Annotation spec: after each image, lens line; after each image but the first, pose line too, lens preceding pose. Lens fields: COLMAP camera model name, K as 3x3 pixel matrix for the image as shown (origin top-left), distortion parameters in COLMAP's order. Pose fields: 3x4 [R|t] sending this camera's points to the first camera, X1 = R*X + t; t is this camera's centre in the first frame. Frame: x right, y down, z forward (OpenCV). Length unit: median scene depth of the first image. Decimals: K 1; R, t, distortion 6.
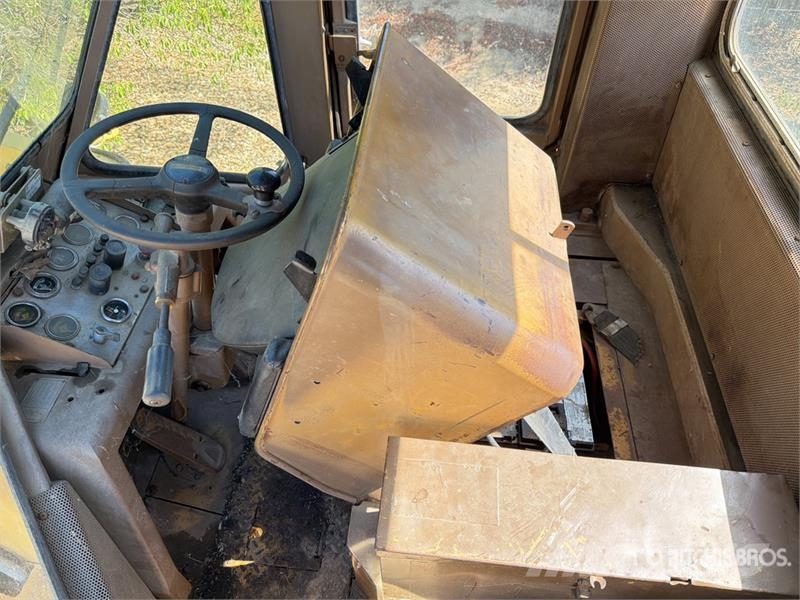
lens RADIAL K [[620.0, 0, 402.9], [0, 620.0, 294.5], [0, 0, 1]] dist [0.022783, -0.028671]
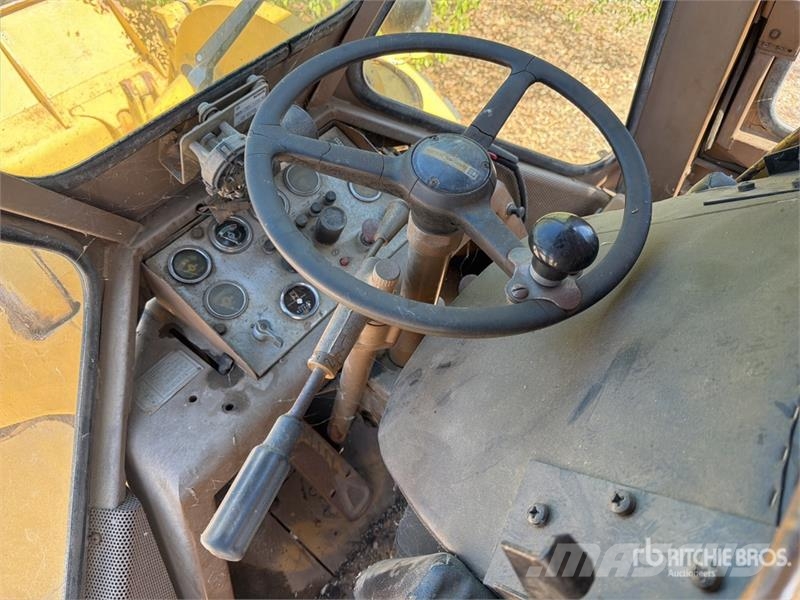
lens RADIAL K [[620.0, 0, 402.2], [0, 620.0, 306.8], [0, 0, 1]] dist [0.022783, -0.028671]
pose [[0.839054, 0.418968, -0.347064, -0.109868], [-0.383379, 0.907957, 0.169217, -0.143031], [0.386016, -0.008925, 0.922449, 0.394675]]
